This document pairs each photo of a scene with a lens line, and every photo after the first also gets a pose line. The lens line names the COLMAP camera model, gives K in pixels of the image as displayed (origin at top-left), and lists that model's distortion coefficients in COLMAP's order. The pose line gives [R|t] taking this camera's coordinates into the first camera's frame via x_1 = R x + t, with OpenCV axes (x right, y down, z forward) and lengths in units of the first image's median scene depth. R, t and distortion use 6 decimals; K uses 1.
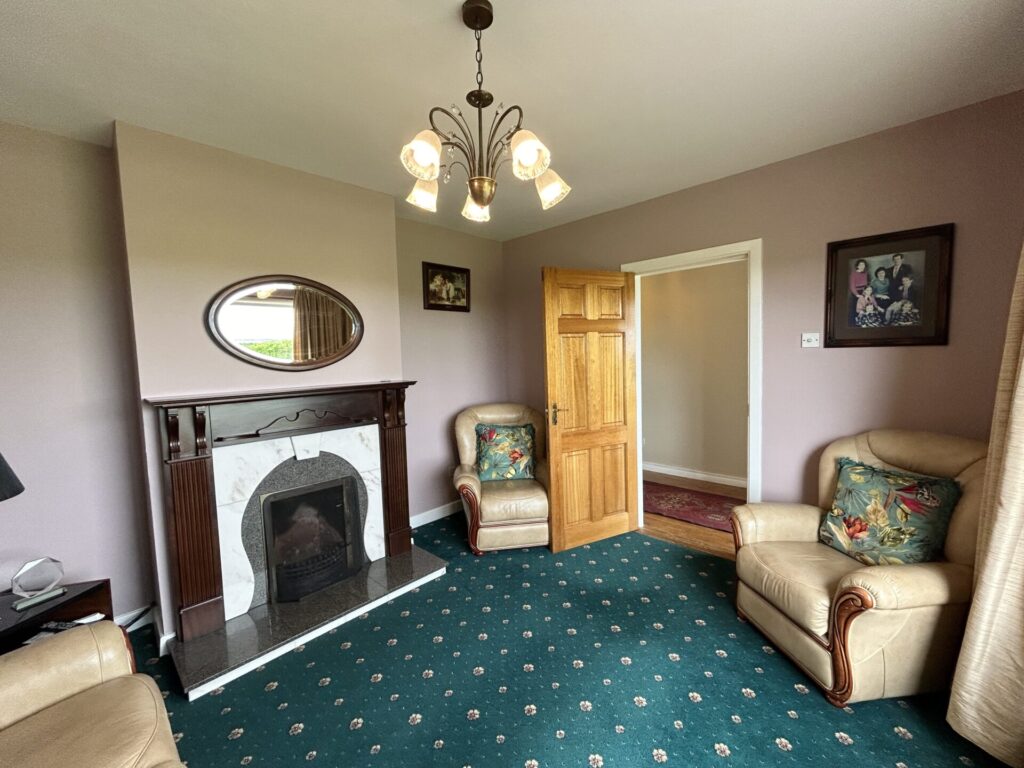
lens RADIAL K [[412.9, 0, 512.9], [0, 412.9, 383.9], [0, 0, 1]] dist [-0.001773, 0.001495]
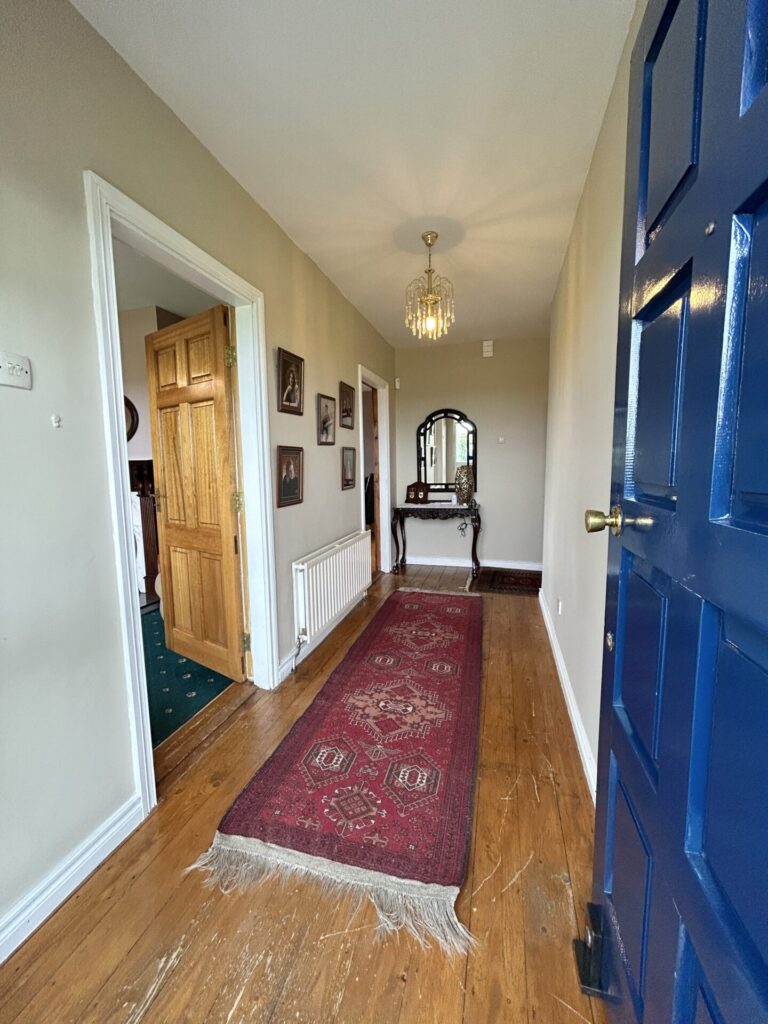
lens RADIAL K [[412.9, 0, 380.1], [0, 412.9, 511.4], [0, 0, 1]] dist [-0.001773, 0.001495]
pose [[0.453559, 0.126519, -0.882200, 1.168236], [-0.064438, 0.991937, 0.109127, -0.033943], [0.888894, 0.007352, 0.458055, 1.050254]]
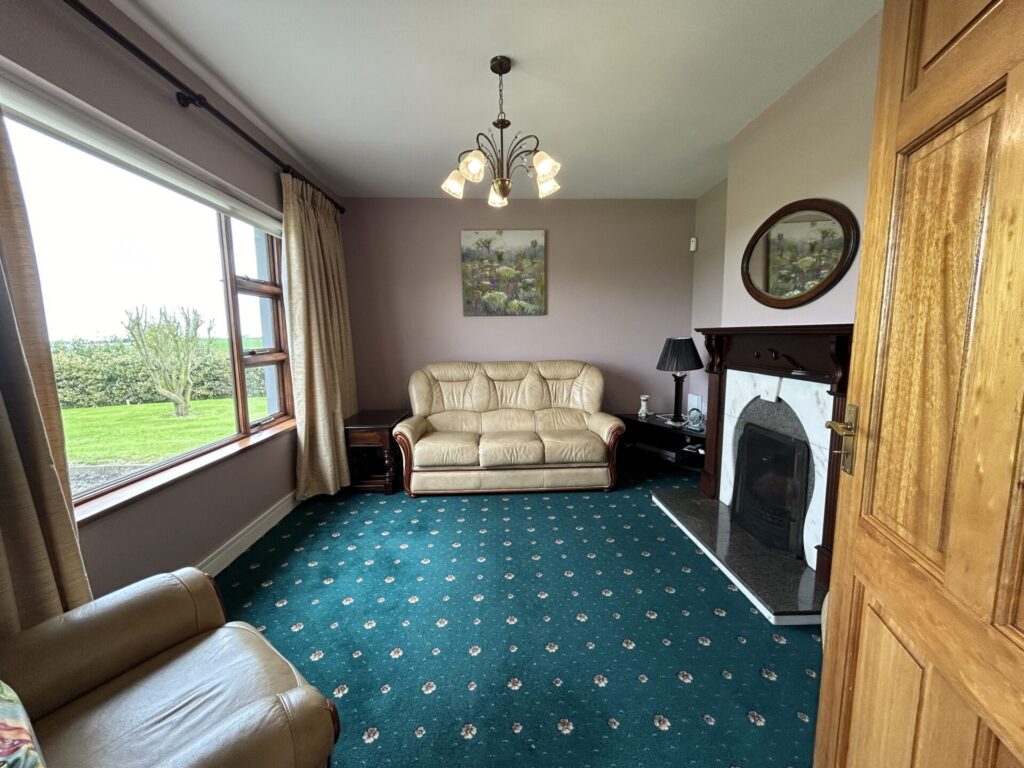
lens RADIAL K [[412.9, 0, 507.6], [0, 412.9, 382.7], [0, 0, 1]] dist [-0.001773, 0.001495]
pose [[-0.706530, 0.118523, -0.697687, 0.513739], [-0.017716, 0.982604, 0.184865, -0.022758], [0.707461, 0.142972, -0.692140, 1.058829]]
